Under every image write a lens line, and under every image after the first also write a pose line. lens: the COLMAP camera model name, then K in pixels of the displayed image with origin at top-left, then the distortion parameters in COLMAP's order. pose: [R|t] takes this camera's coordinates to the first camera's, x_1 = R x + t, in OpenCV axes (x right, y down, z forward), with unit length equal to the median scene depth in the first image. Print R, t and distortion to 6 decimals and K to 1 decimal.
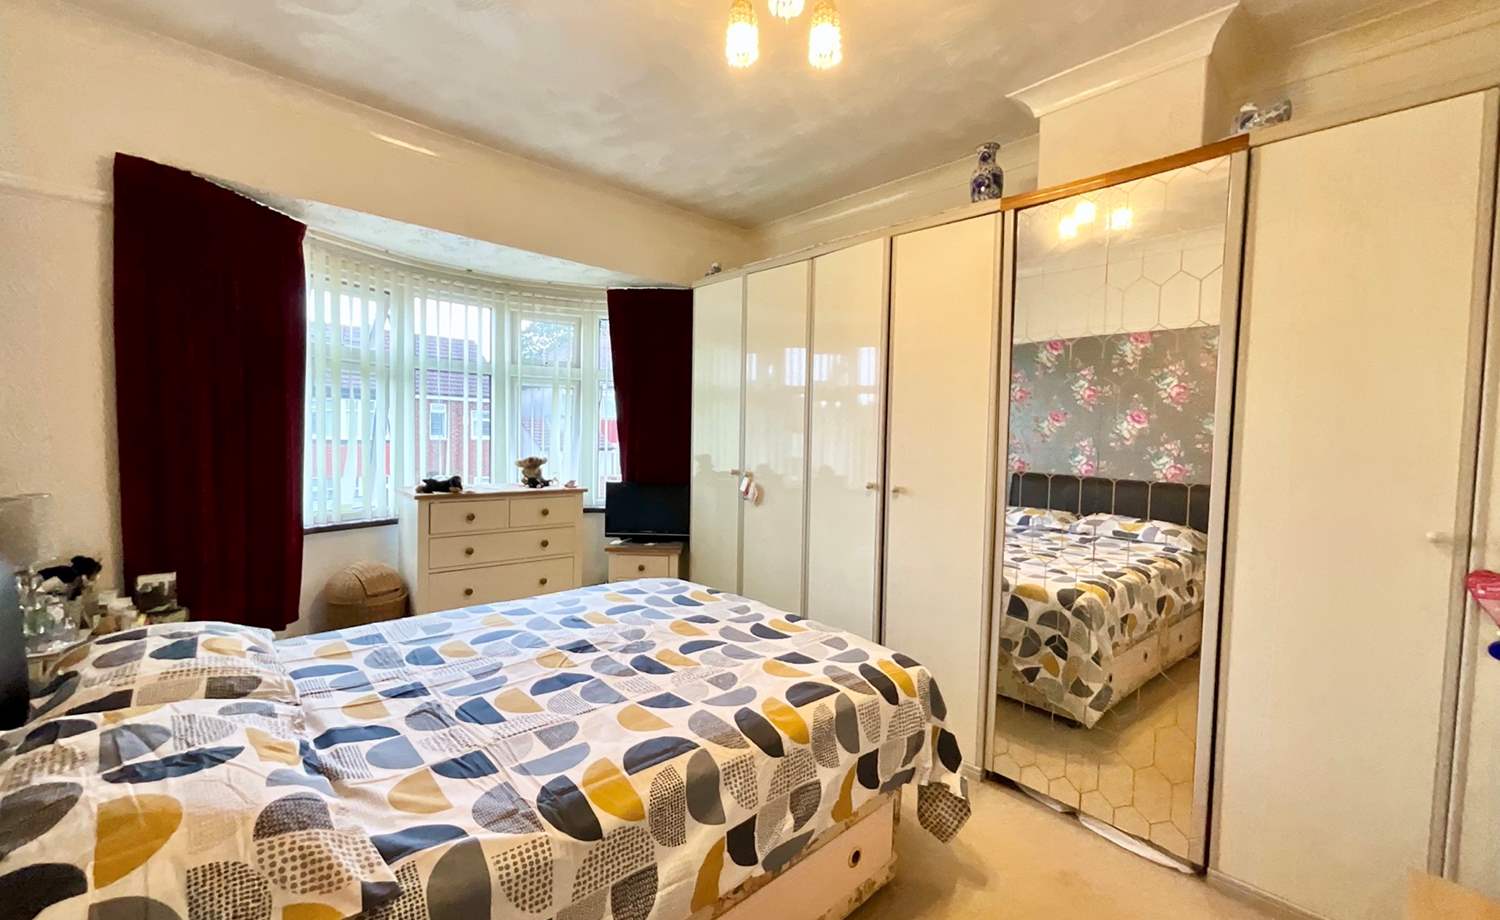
lens RADIAL K [[614.0, 0, 750.0], [0, 614.0, 460.0], [0, 0, 1]] dist [-0.000164, -0.000082]
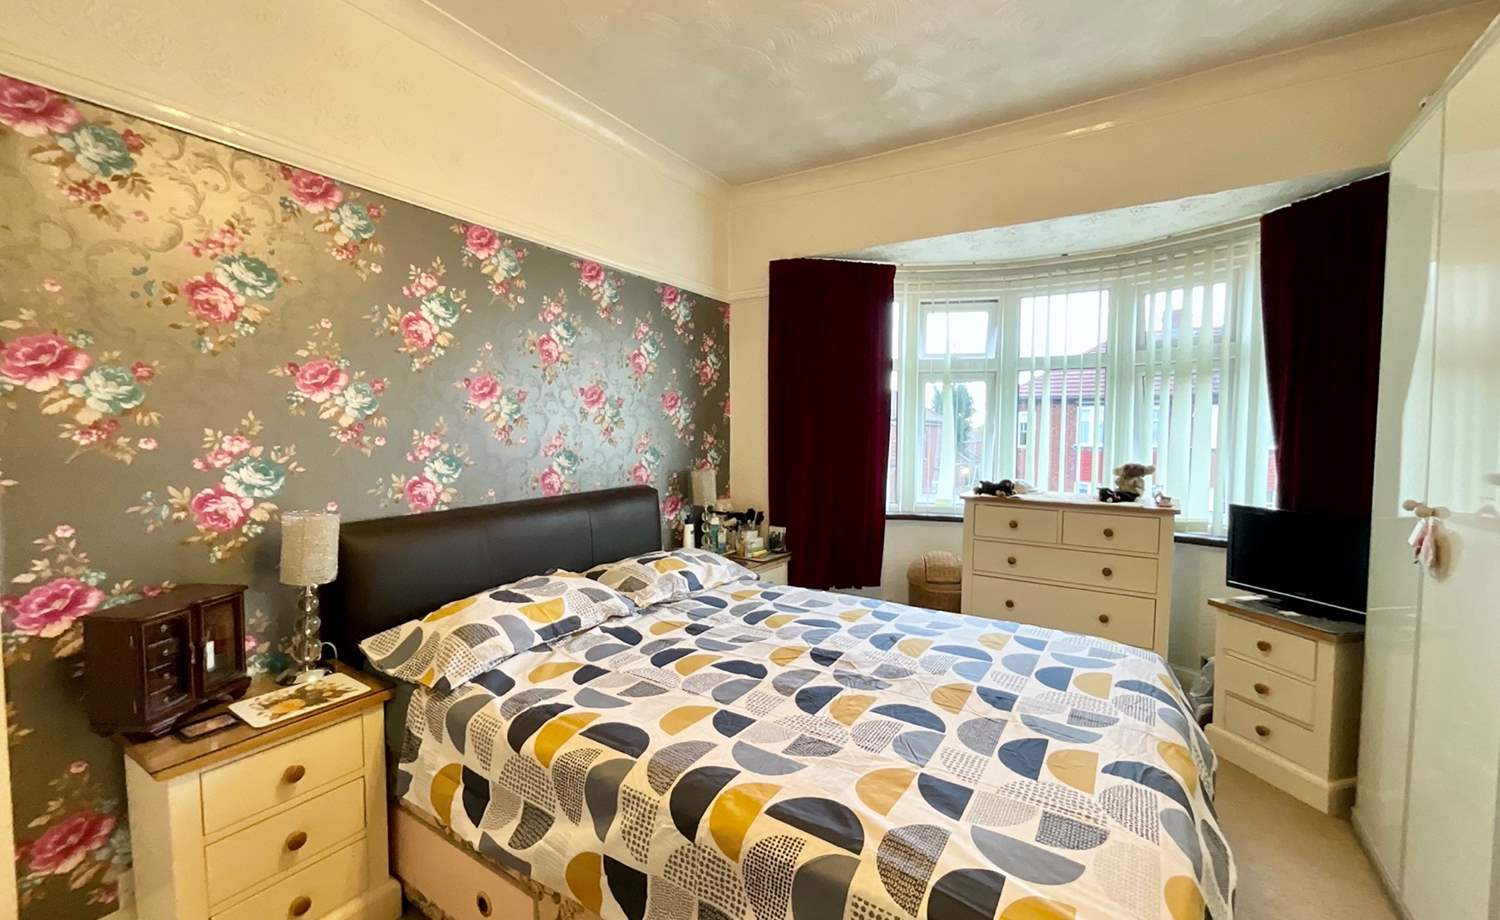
lens RADIAL K [[614.0, 0, 750.0], [0, 614.0, 460.0], [0, 0, 1]] dist [-0.000164, -0.000082]
pose [[0.237263, 0.027353, -0.971060, 0.556367], [-0.042556, 0.998937, 0.017740, -0.006255], [0.970513, 0.037115, 0.238175, 0.606414]]
